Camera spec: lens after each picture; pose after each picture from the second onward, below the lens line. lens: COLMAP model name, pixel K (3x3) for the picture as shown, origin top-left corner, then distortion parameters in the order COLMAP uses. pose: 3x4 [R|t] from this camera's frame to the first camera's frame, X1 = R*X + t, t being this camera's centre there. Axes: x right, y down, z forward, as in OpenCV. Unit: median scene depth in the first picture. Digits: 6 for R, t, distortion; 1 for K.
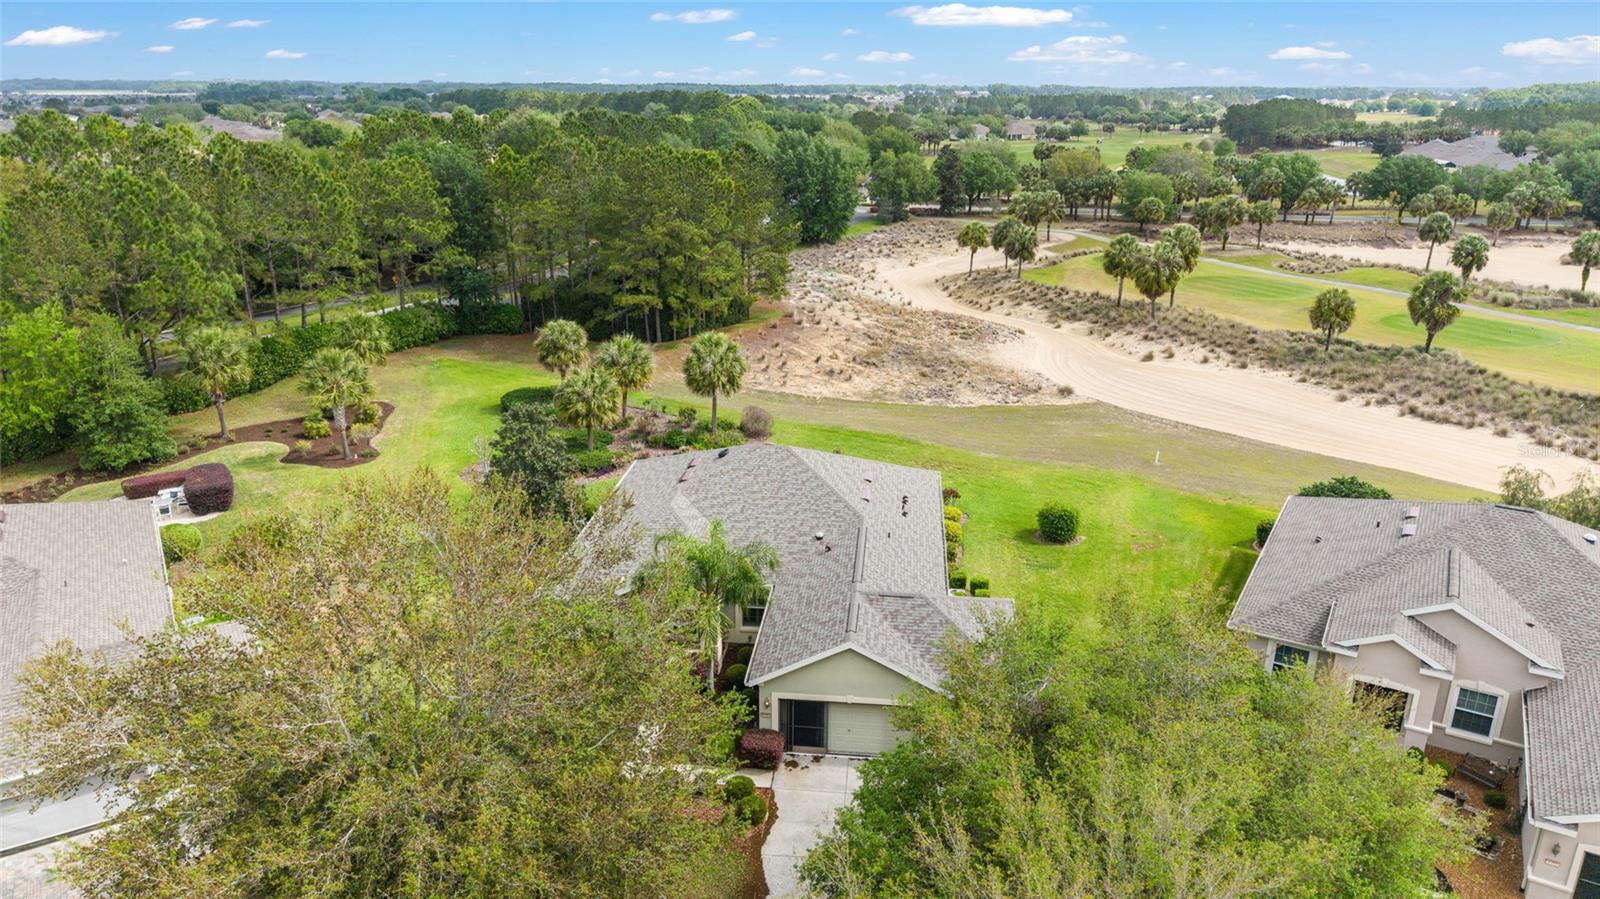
lens RADIAL K [[1068.6, 0, 798.5], [0, 1068.6, 466.5], [0, 0, 1]] dist [0.039165, -0.047264]
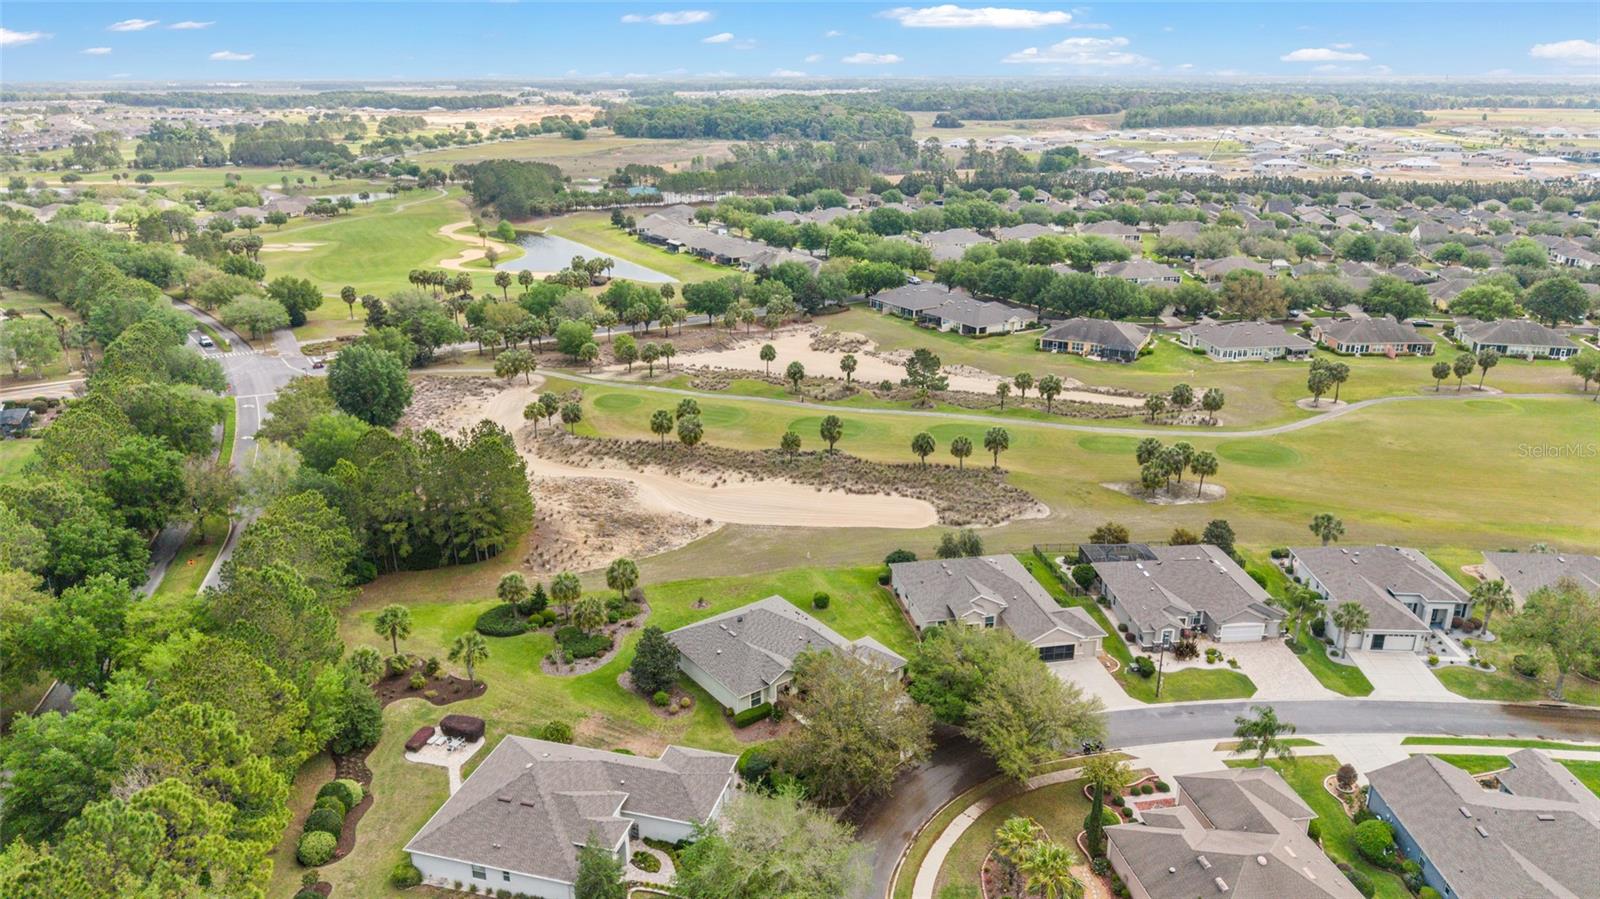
lens RADIAL K [[1068.6, 0, 798.9], [0, 1068.6, 463.8], [0, 0, 1]] dist [0.039165, -0.047264]
pose [[0.740945, -0.233792, 0.629557, -0.792927], [0.228402, 0.969291, 0.091143, -0.305417], [-0.631532, 0.076260, 0.771590, -0.554857]]
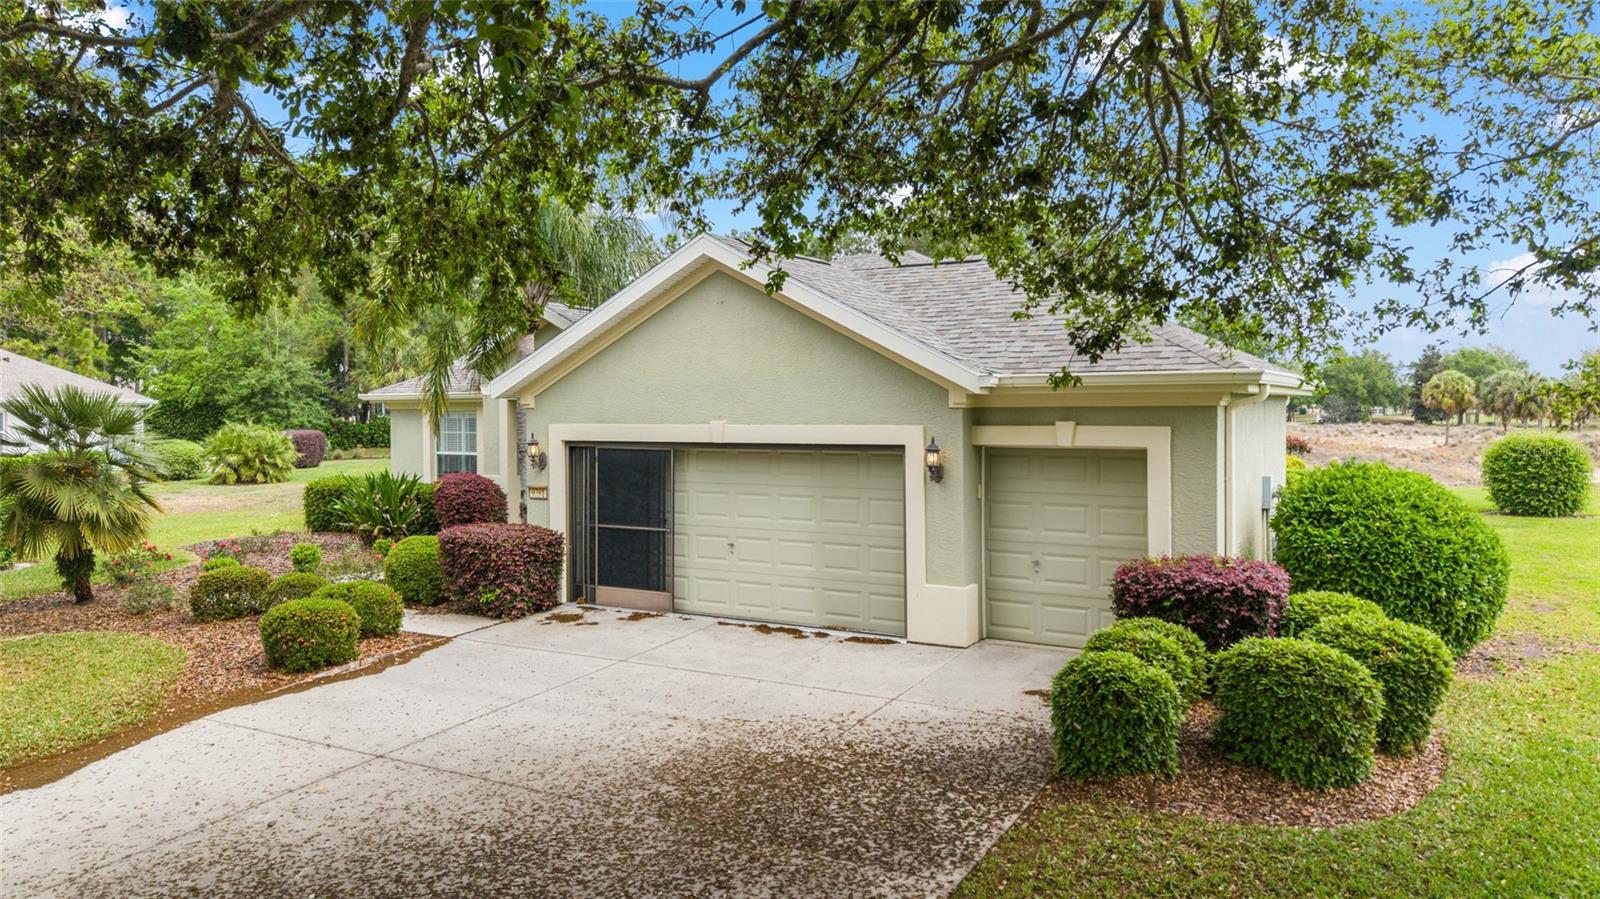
lens RADIAL K [[1068.6, 0, 806.5], [0, 1068.6, 442.8], [0, 0, 1]] dist [0.039165, -0.047264]
pose [[0.915180, 0.001981, -0.403040, 0.089708], [-0.125792, 0.951440, -0.280959, 0.131990], [0.382912, 0.307827, 0.870988, 0.293696]]
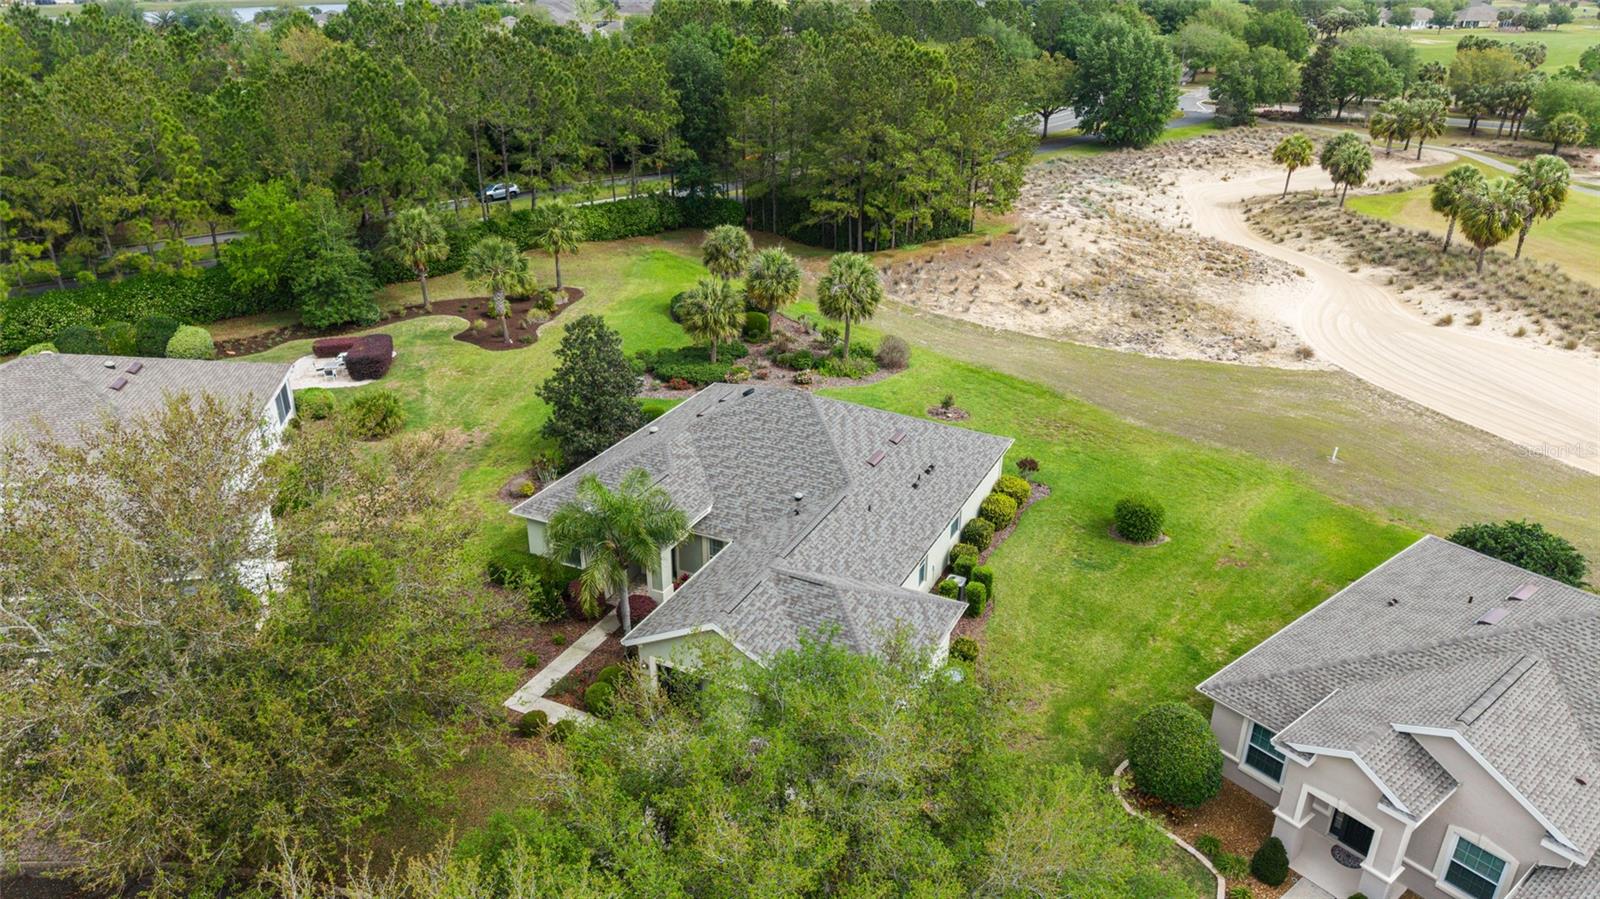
lens RADIAL K [[1068.6, 0, 795.8], [0, 1068.6, 461.9], [0, 0, 1]] dist [0.039165, -0.047264]
pose [[0.935896, 0.152247, -0.317678, 0.157888], [-0.119876, 0.985608, 0.119193, -0.038958], [0.331253, -0.073470, 0.940677, 0.059706]]
